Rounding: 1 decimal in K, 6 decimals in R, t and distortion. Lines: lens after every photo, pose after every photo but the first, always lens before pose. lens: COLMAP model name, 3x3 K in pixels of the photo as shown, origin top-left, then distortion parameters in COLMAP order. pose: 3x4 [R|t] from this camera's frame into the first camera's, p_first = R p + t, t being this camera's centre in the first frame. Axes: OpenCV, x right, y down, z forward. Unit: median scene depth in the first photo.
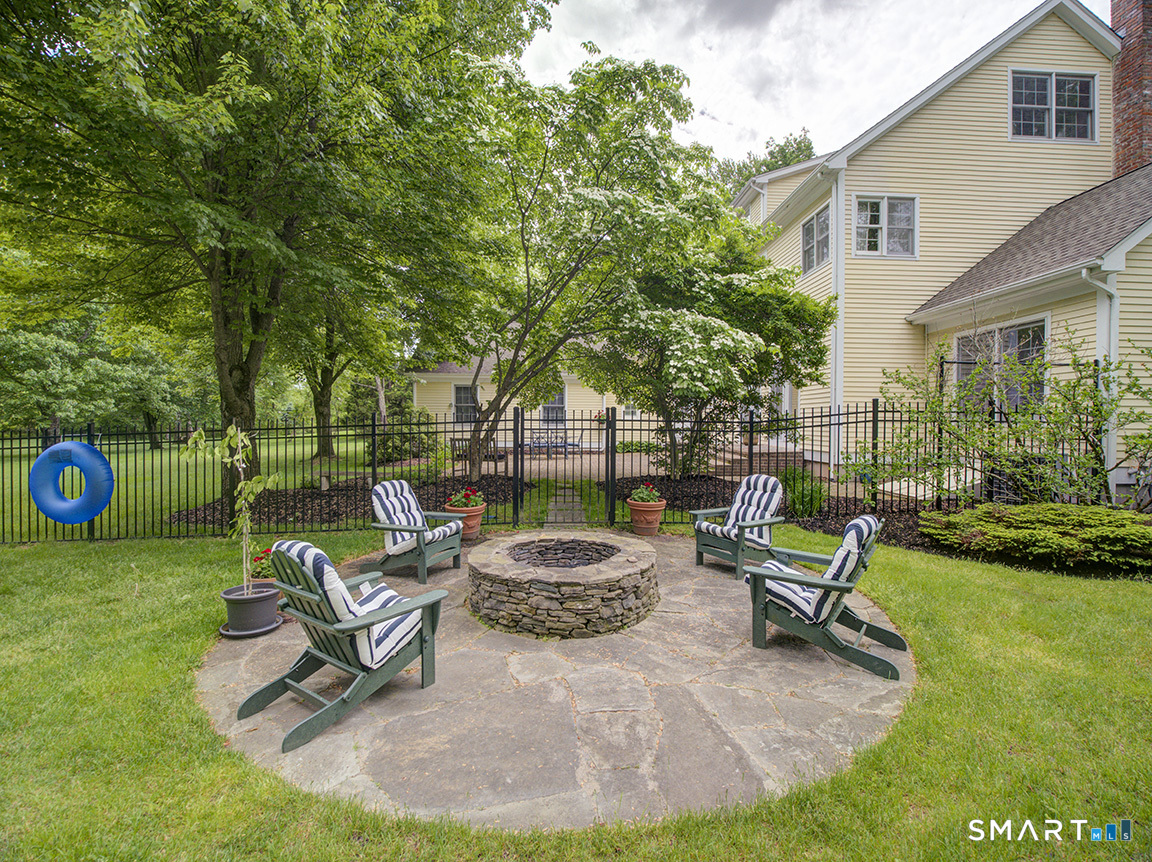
lens RADIAL K [[527.0, 0, 576.8], [0, 527.0, 432.0], [0, 0, 1]] dist [-0.016206, -0.001005]
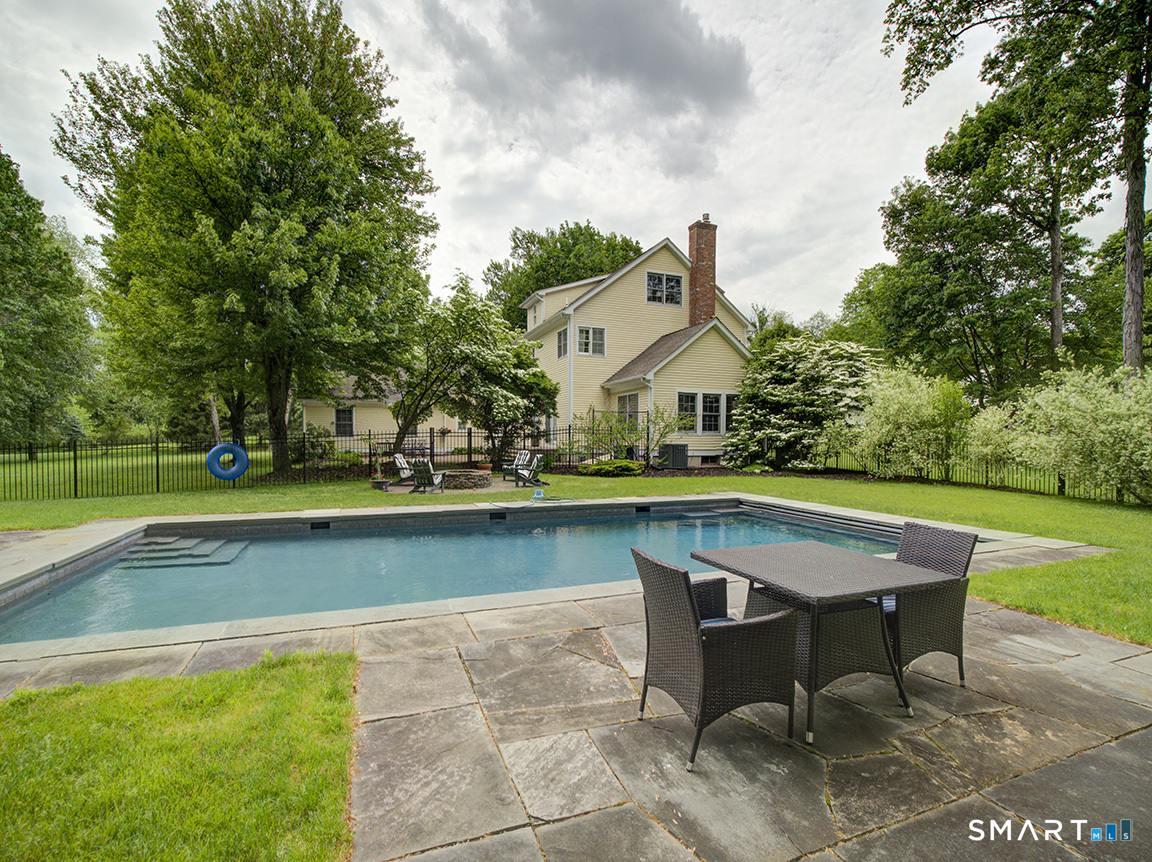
lens RADIAL K [[527.0, 0, 571.7], [0, 527.0, 439.3], [0, 0, 1]] dist [-0.016206, -0.001005]
pose [[0.945128, -0.007649, 0.326612, -0.192304], [0.010848, 0.999909, -0.007973, 0.021785], [-0.326521, 0.011078, 0.945125, -0.999824]]
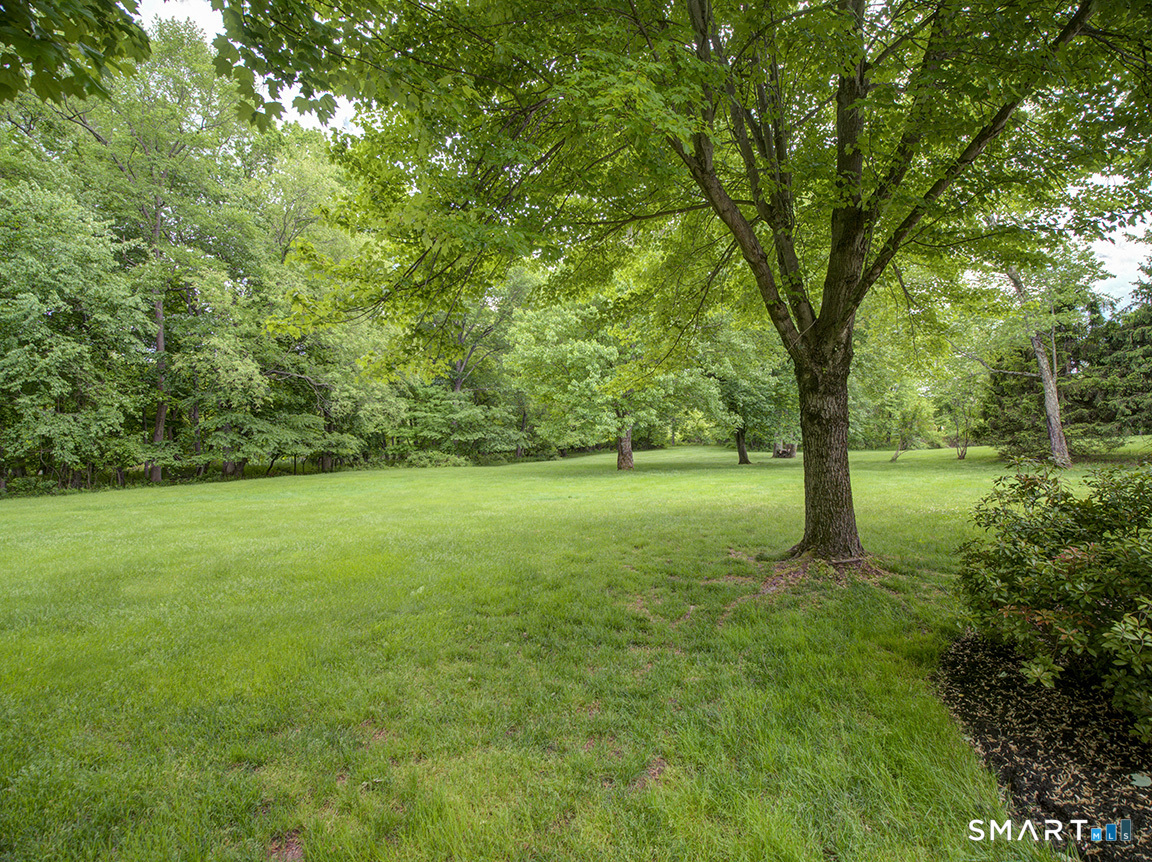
lens RADIAL K [[527.0, 0, 583.0], [0, 527.0, 431.2], [0, 0, 1]] dist [-0.016206, -0.001005]
pose [[0.468432, -0.006929, -0.883473, -0.483213], [-0.011562, 0.999836, -0.013972, -0.037694], [0.883424, 0.016760, 0.468275, 1.251940]]
